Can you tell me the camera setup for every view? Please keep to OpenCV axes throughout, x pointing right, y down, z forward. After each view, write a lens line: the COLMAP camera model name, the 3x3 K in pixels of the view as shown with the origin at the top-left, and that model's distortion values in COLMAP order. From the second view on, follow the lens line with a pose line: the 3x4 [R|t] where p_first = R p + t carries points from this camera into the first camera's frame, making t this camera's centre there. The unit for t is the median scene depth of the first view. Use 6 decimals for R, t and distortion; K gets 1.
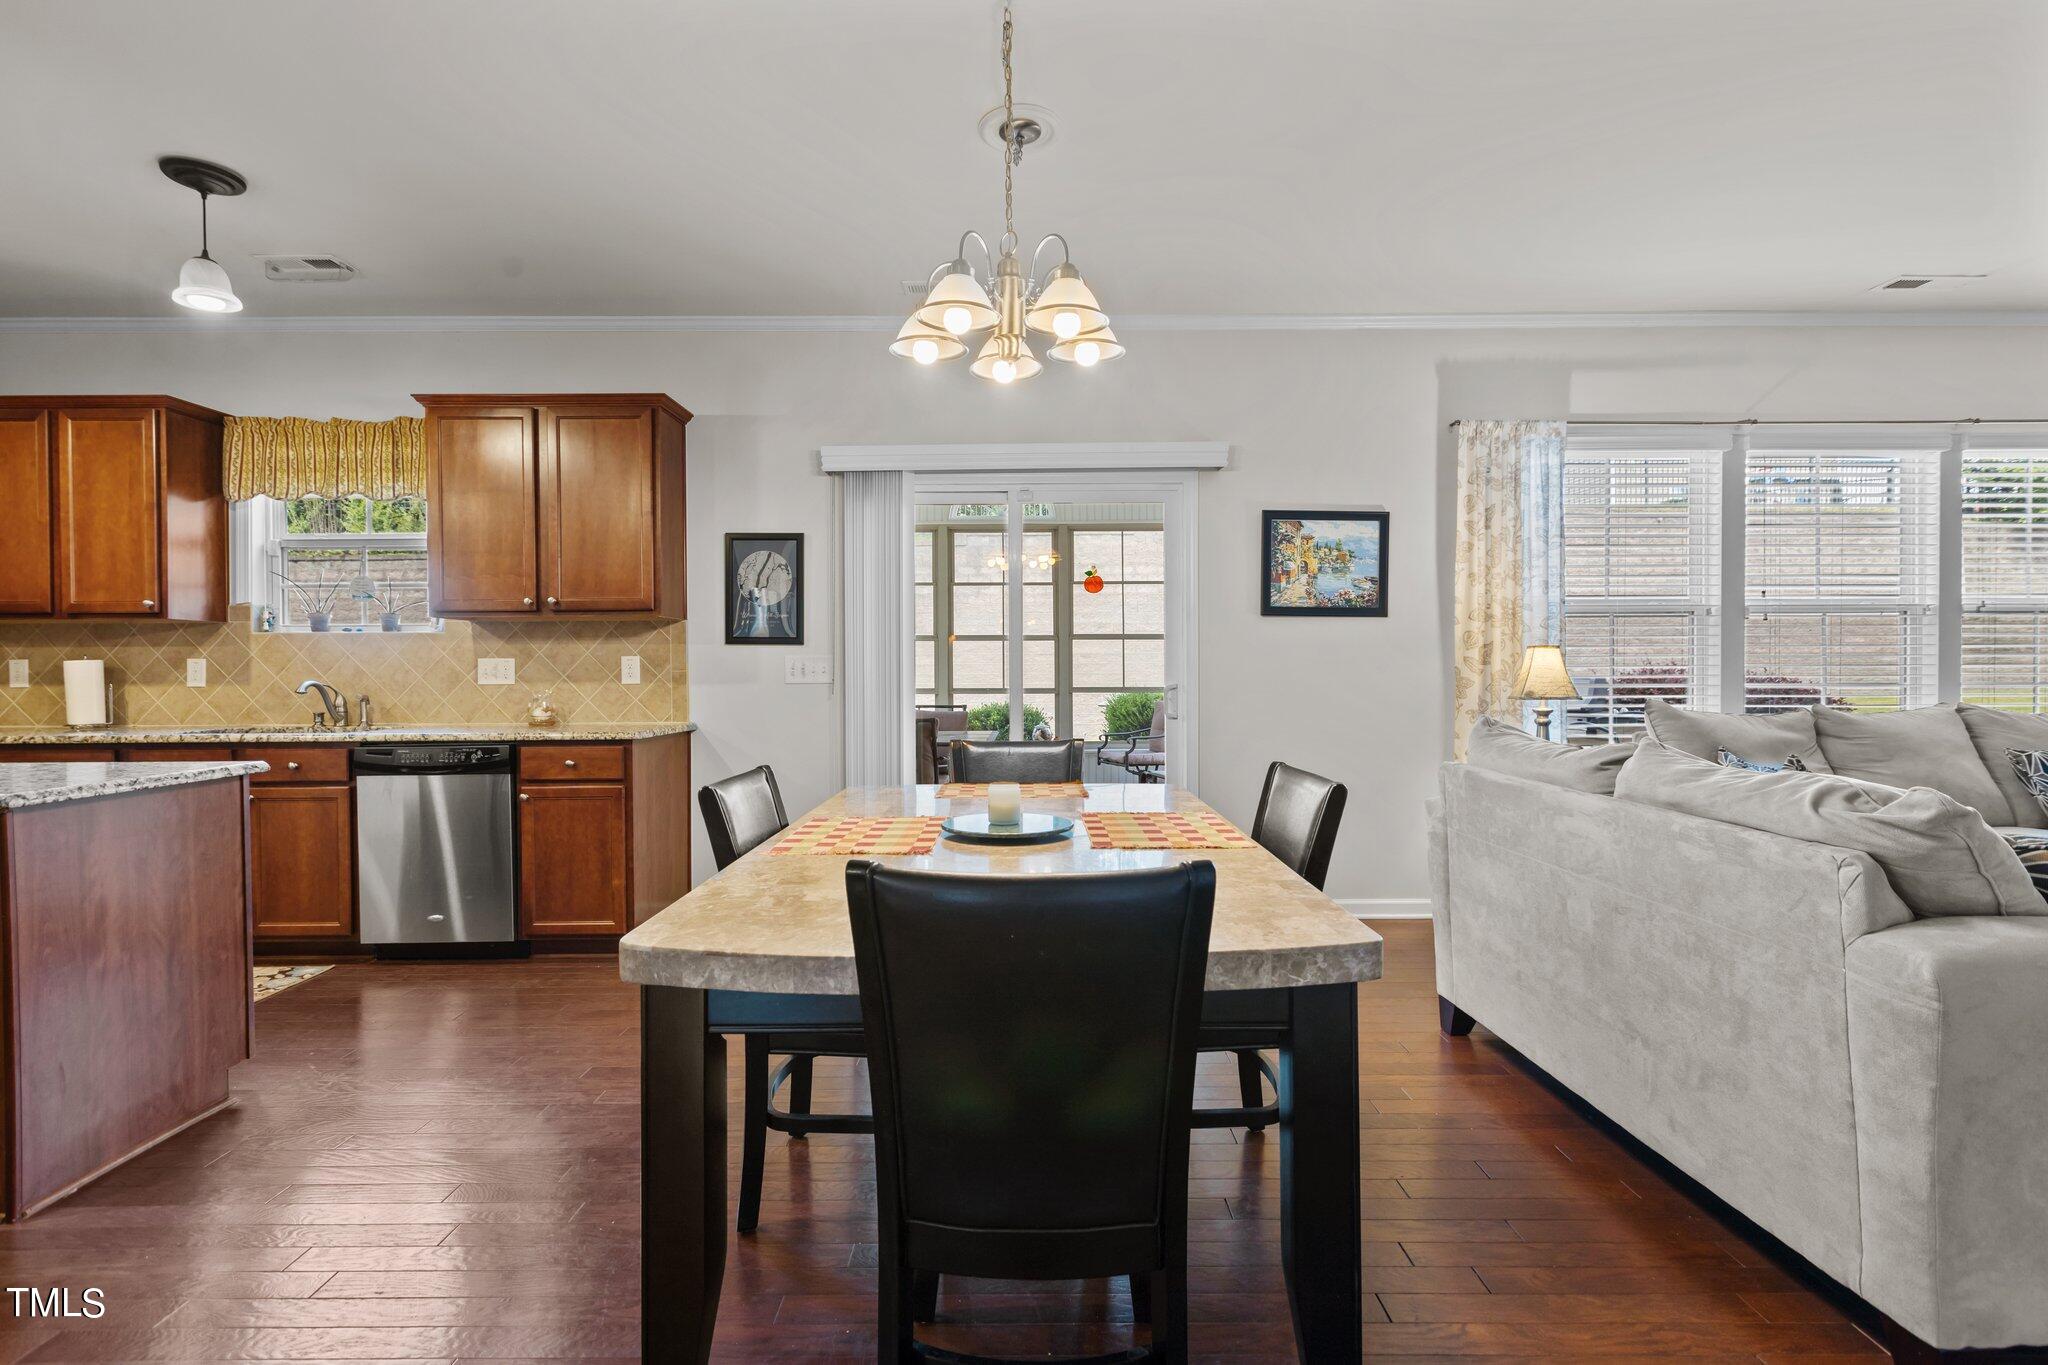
lens RADIAL K [[932.7, 0, 1029.0], [0, 932.7, 676.3], [0, 0, 1]] dist [0.003651, -0.000168]
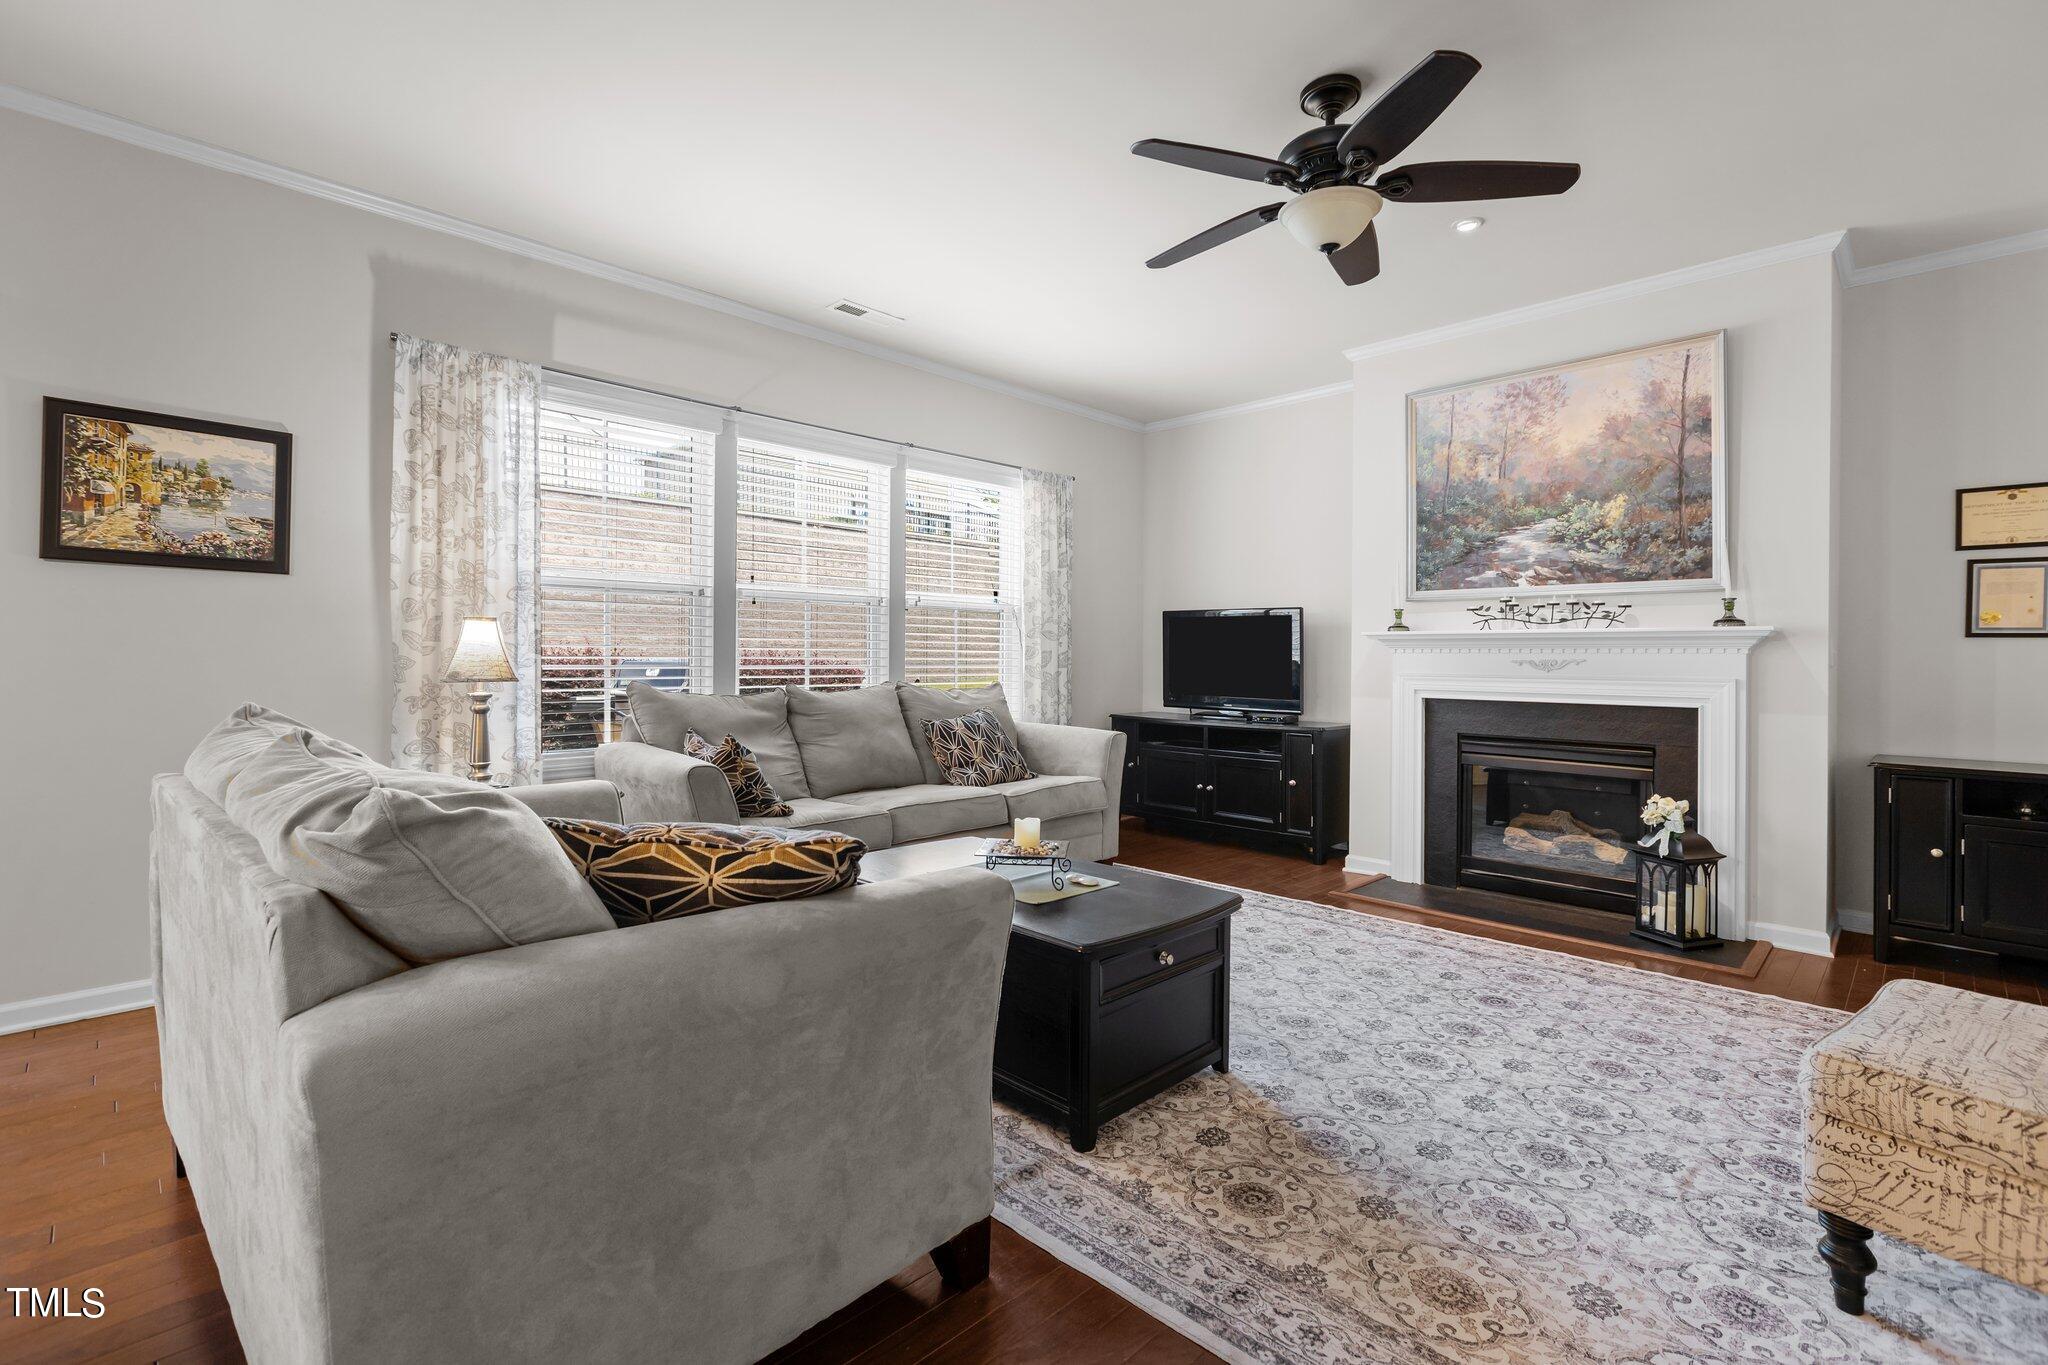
lens RADIAL K [[929.4, 0, 1026.9], [0, 929.4, 654.7], [0, 0, 1]] dist [0.001677, -0.000383]
pose [[0.706691, 0.010535, 0.707444, 0.281230], [-0.001525, 0.999910, -0.013367, 0.009795], [-0.707521, 0.008367, 0.706643, 0.059622]]
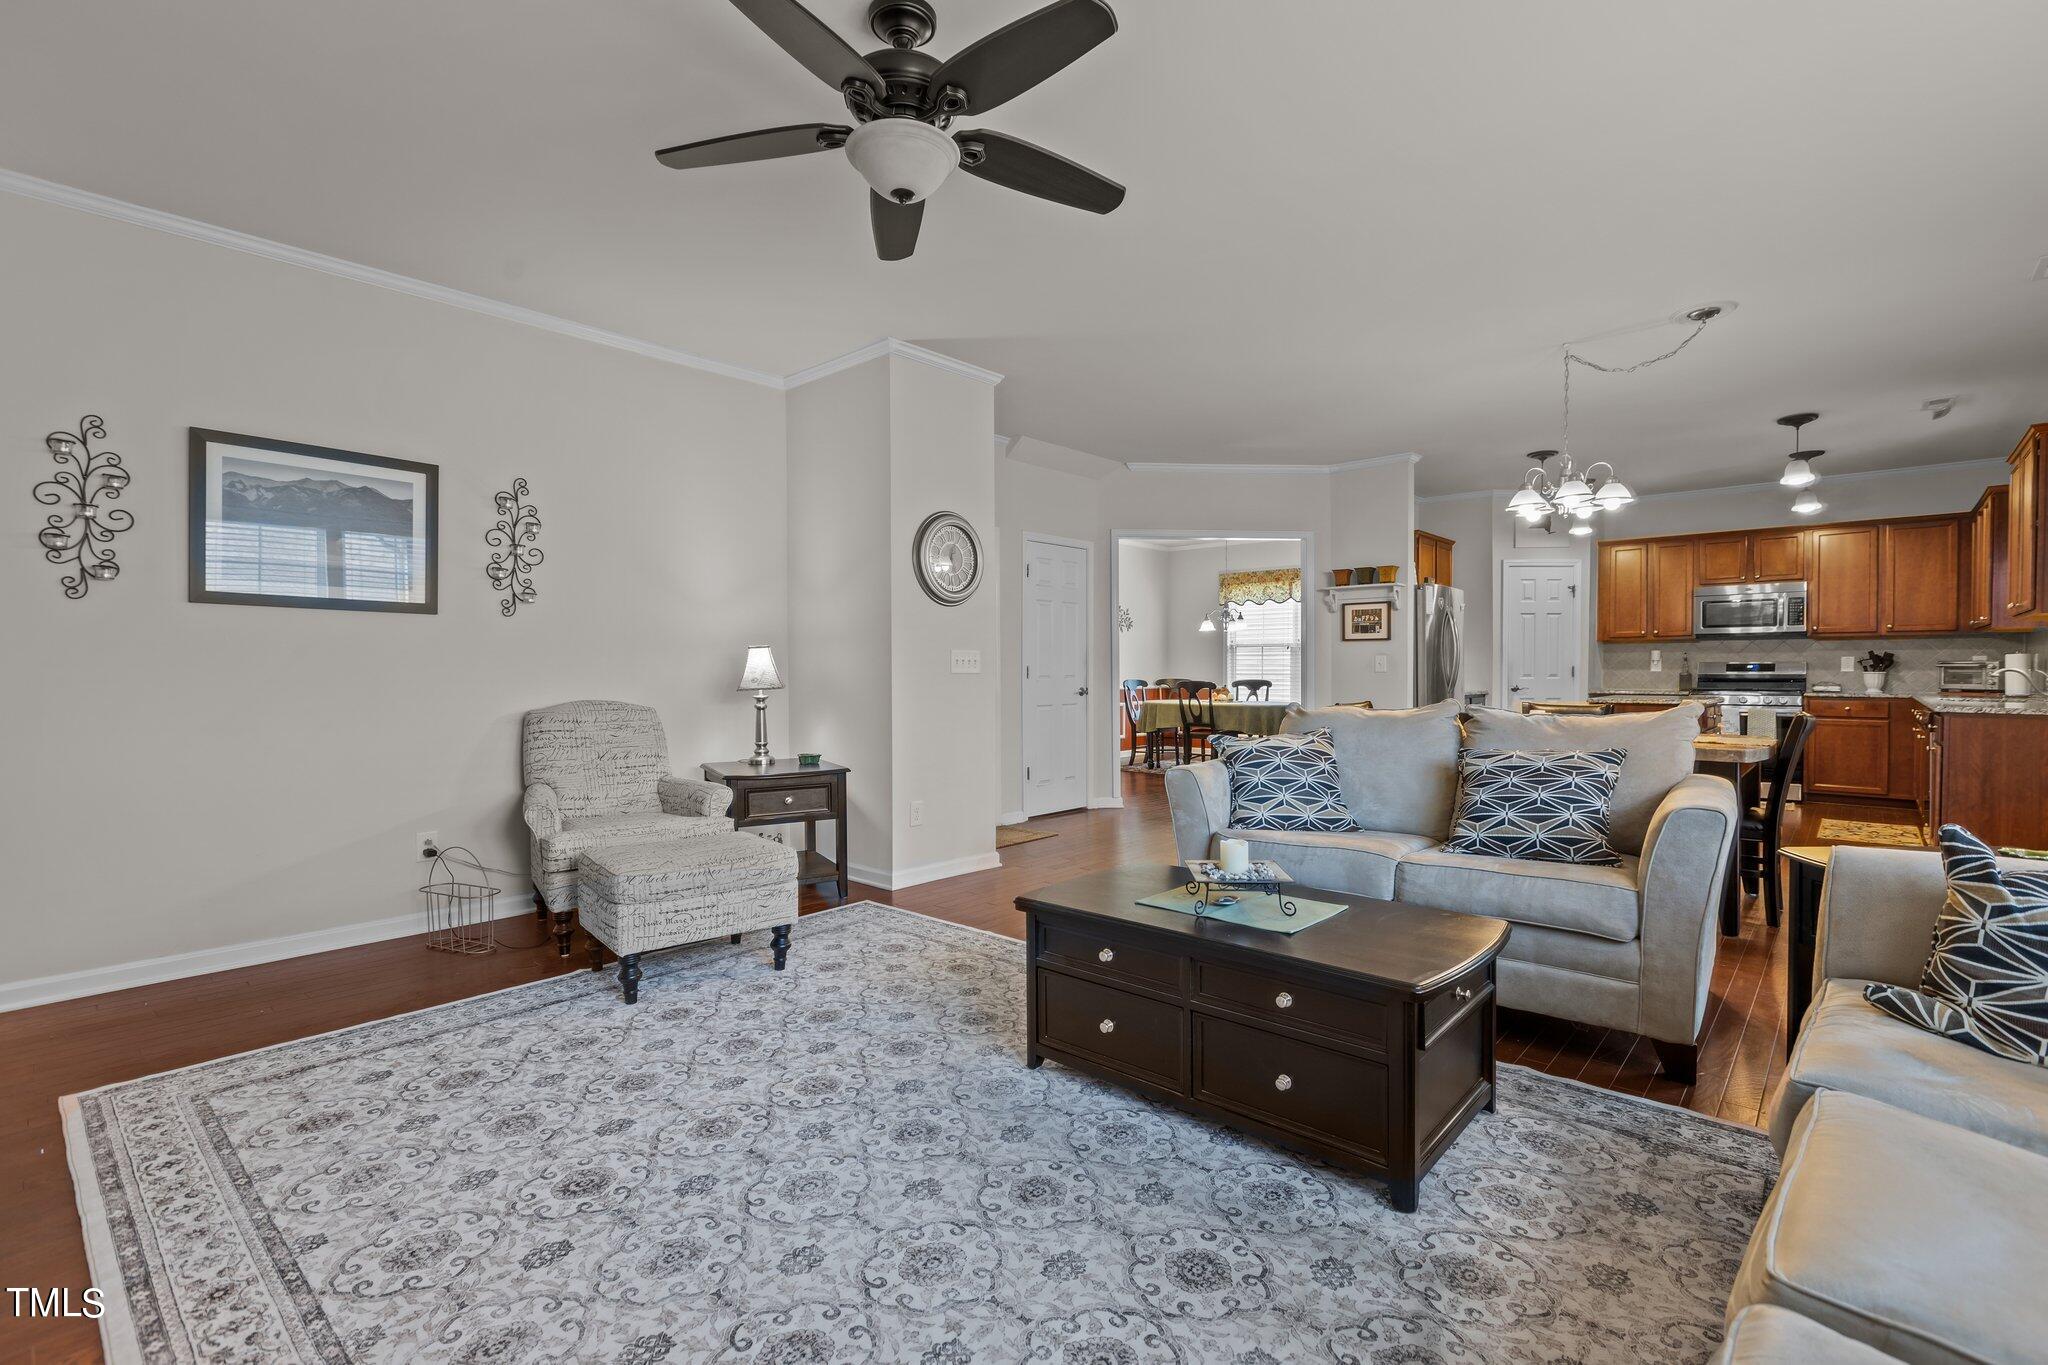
lens RADIAL K [[918.6, 0, 1022.9], [0, 918.6, 692.5], [0, 0, 1]] dist [0.000571, -0.000328]
pose [[-0.675825, 0.024138, -0.736667, 1.250261], [-0.003214, 0.999358, 0.035693, -0.001657], [0.737055, 0.026490, -0.675313, 0.800826]]
